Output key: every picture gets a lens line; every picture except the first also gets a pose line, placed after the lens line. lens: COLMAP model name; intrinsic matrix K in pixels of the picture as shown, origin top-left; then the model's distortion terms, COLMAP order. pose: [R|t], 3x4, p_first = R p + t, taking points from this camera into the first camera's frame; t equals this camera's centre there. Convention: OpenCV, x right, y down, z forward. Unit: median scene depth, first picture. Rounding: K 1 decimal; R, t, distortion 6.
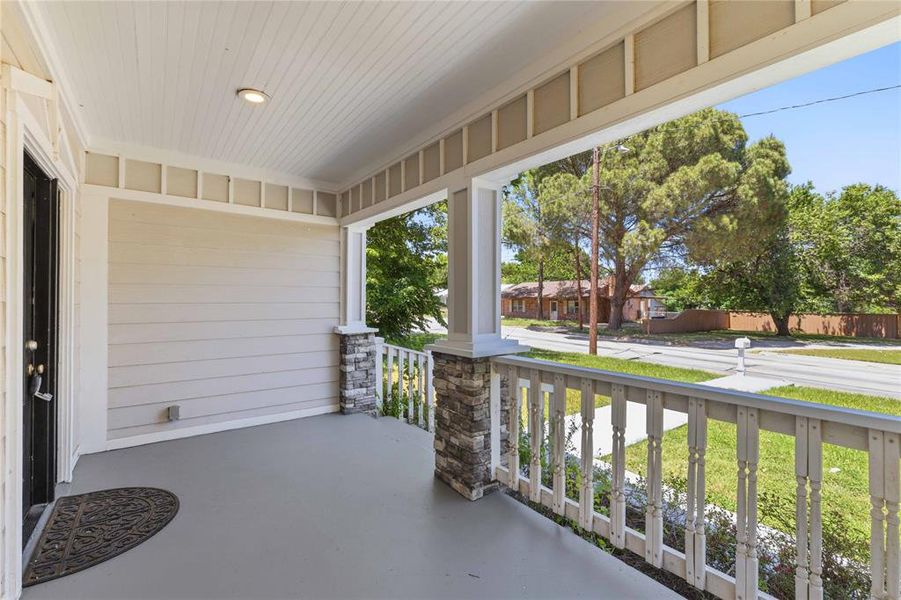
lens RADIAL K [[393.2, 0, 440.1], [0, 393.2, 299.5], [0, 0, 1]] dist [0.001099, 0.000211]
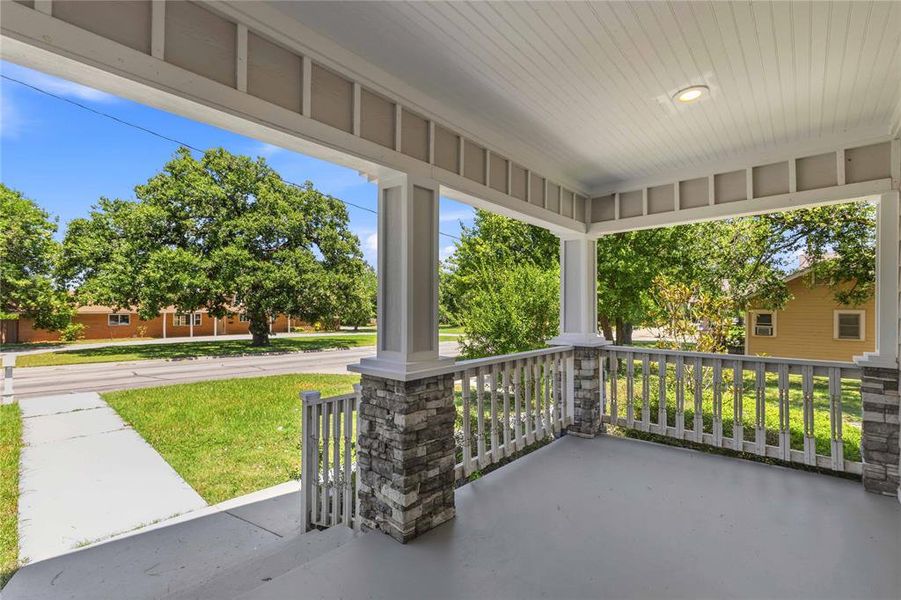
lens RADIAL K [[399.4, 0, 436.5], [0, 399.4, 304.9], [0, 0, 1]] dist [0.000835, 0.000262]
pose [[-0.174485, 0.002941, 0.984655, -0.816672], [-0.003762, 0.999986, -0.003653, -0.014265], [-0.984653, -0.004342, -0.174472, 1.108526]]
